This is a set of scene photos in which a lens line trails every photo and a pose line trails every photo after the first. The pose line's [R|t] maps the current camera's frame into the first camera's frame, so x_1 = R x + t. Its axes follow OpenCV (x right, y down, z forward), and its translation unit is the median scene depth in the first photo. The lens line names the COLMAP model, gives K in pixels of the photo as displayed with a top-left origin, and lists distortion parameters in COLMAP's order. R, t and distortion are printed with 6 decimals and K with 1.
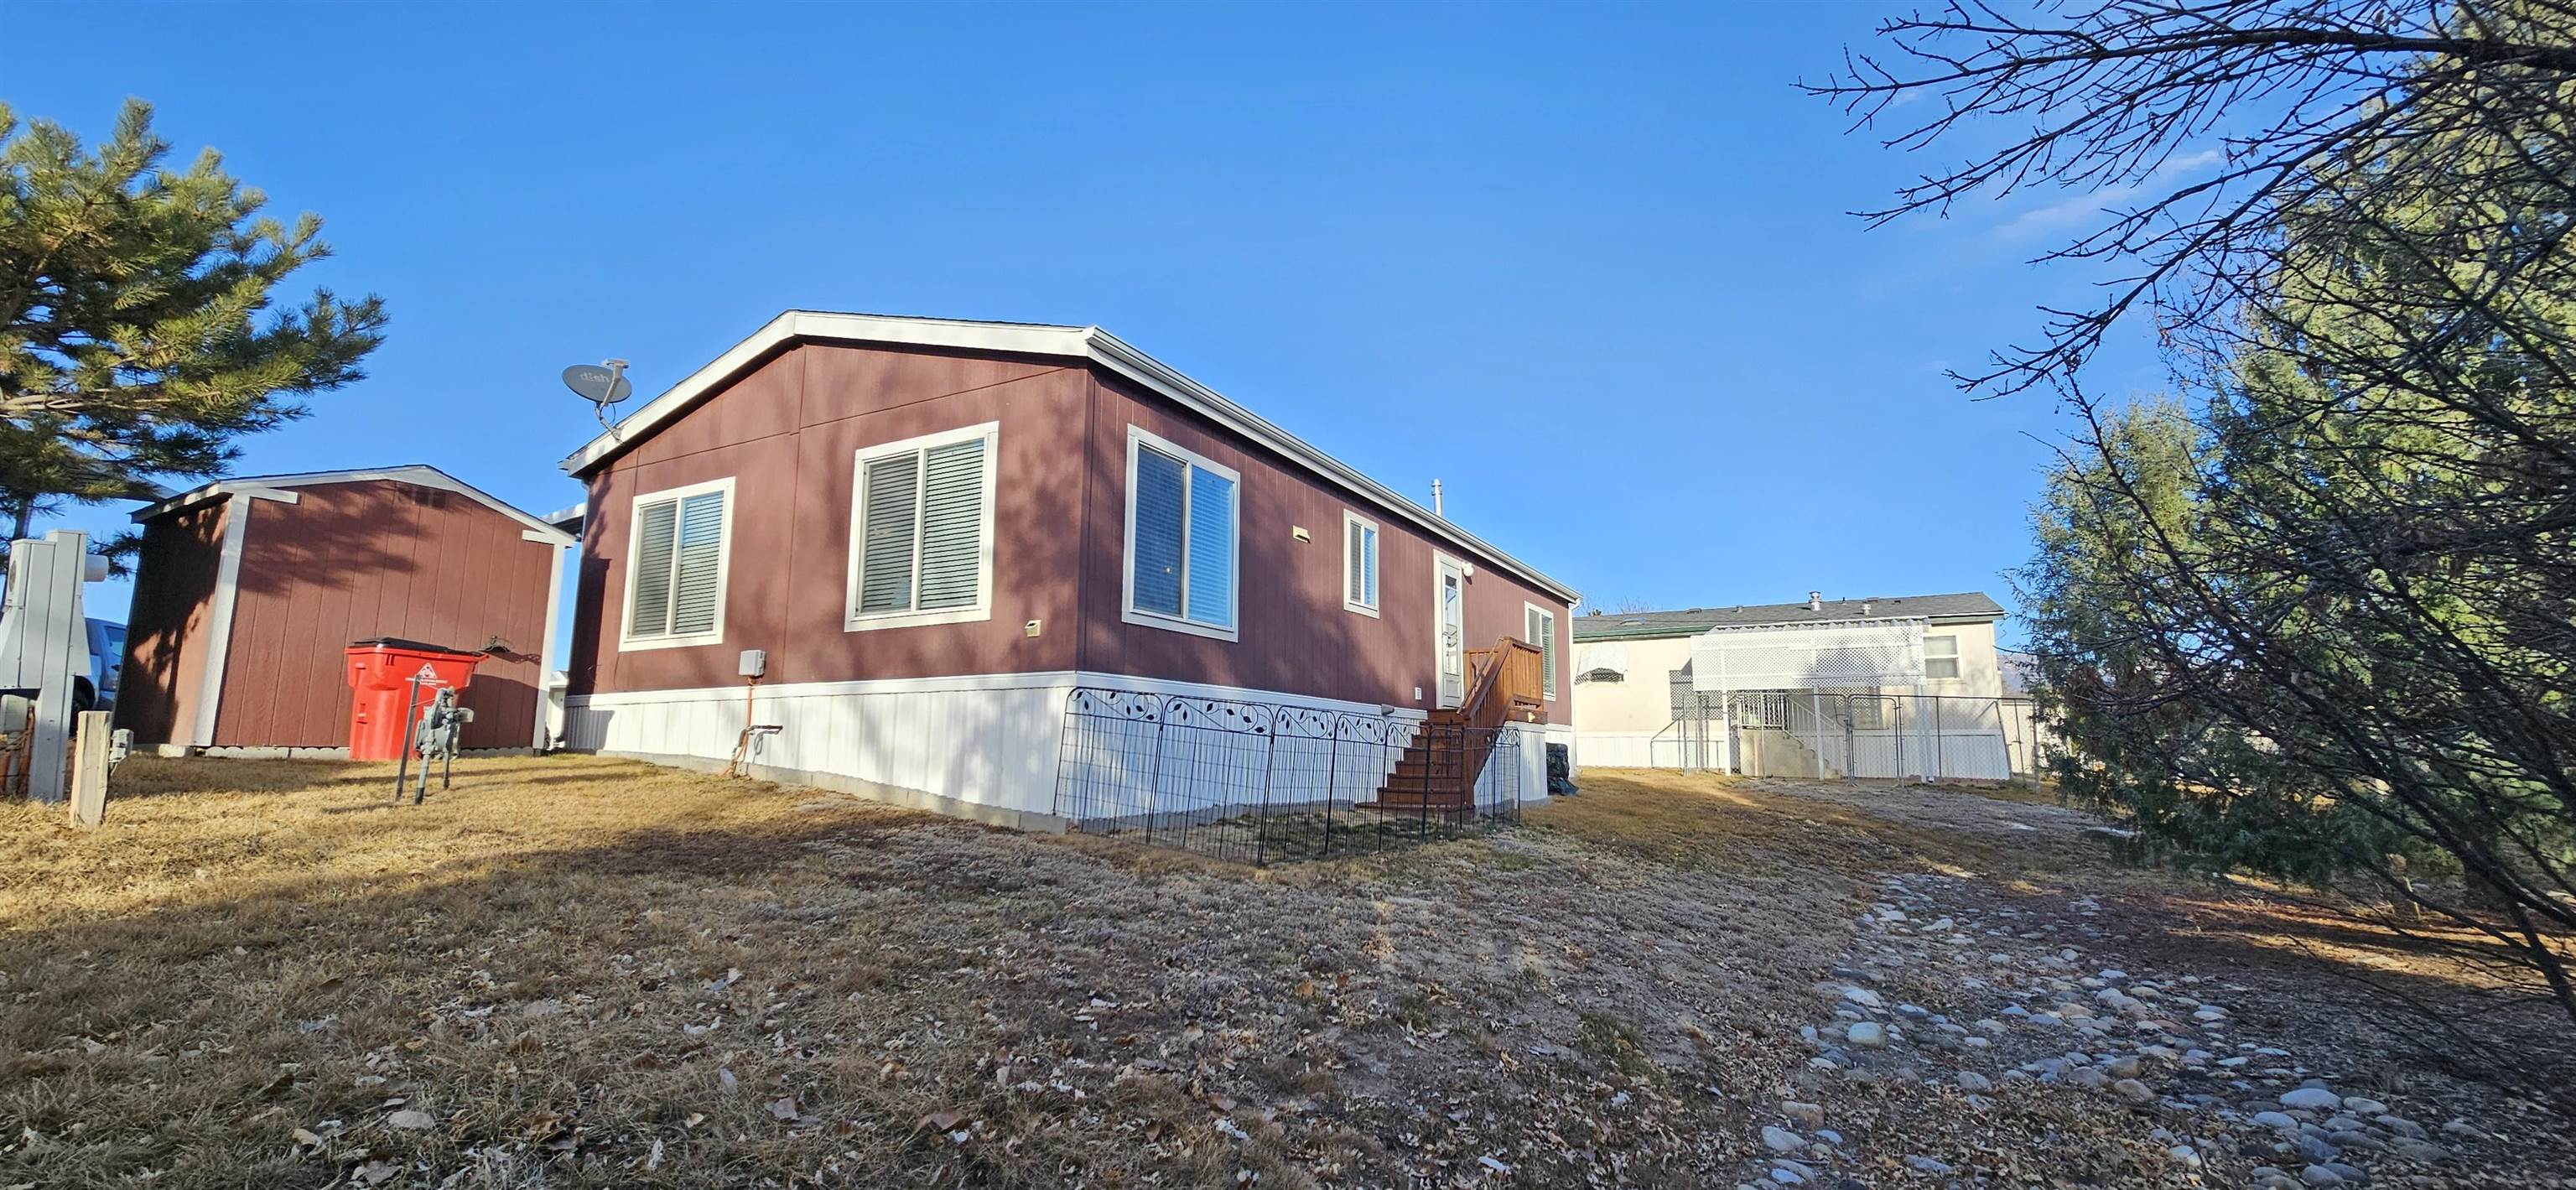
lens RADIAL K [[1053.0, 0, 1294.8], [0, 1053.0, 597.3], [0, 0, 1]] dist [0.001858, 0.000623]
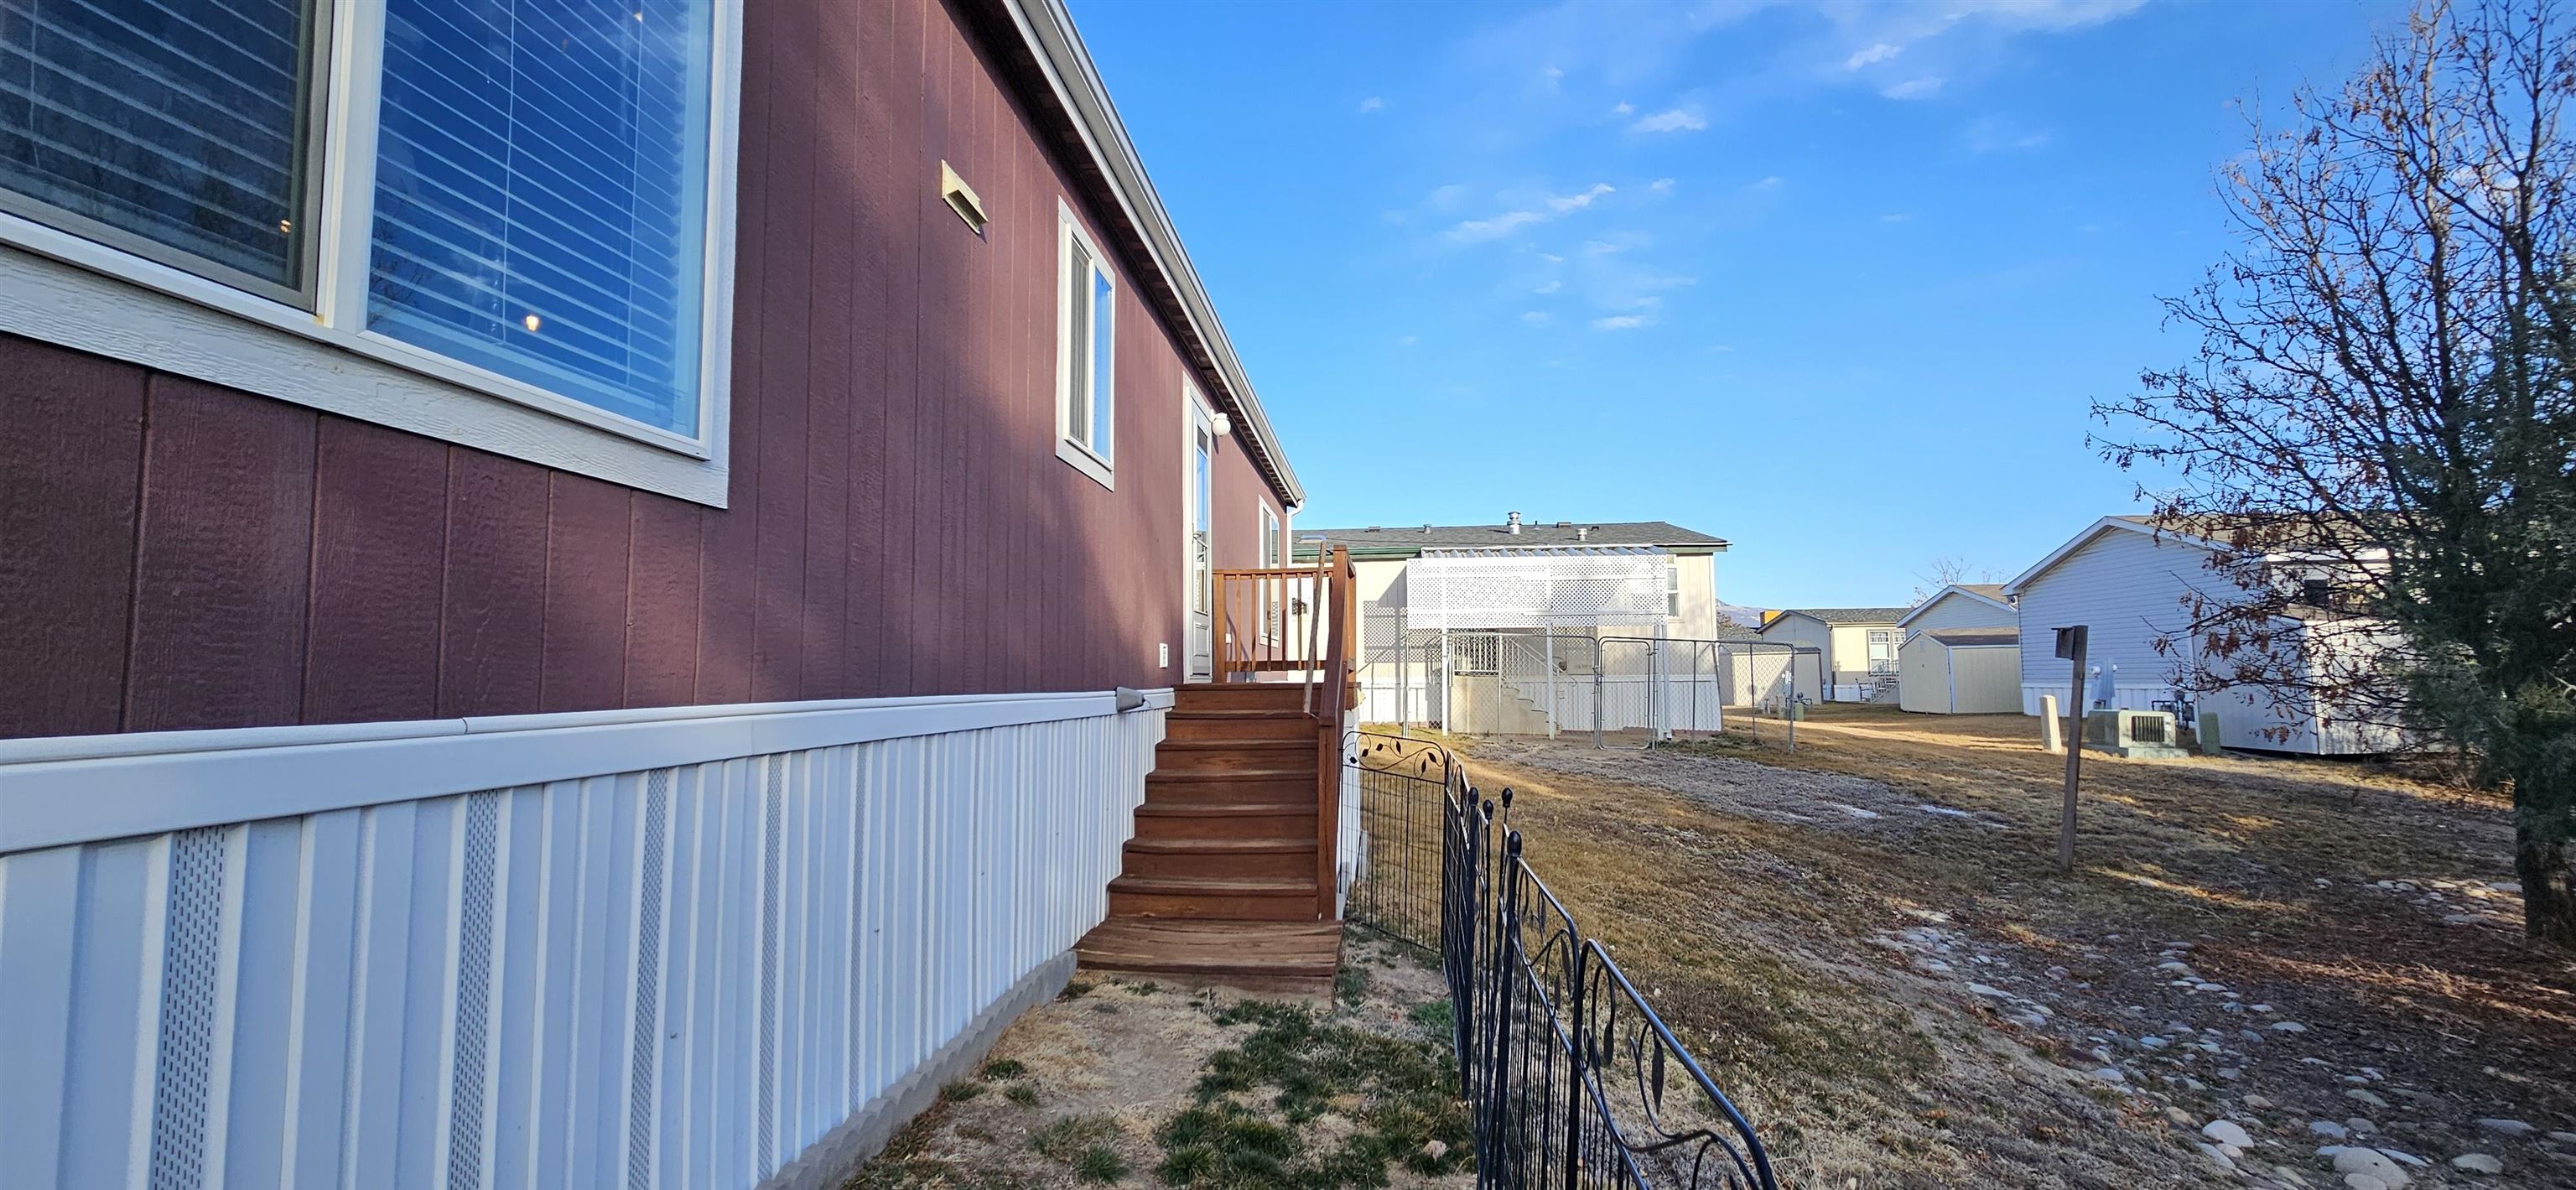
lens RADIAL K [[1053.0, 0, 1292.2], [0, 1053.0, 608.8], [0, 0, 1]] dist [0.001858, 0.000623]
pose [[0.917142, 0.010006, 0.398436, -0.020320], [-0.043608, 0.996202, 0.075360, 0.026624], [-0.396169, -0.086491, 0.914095, 0.466461]]
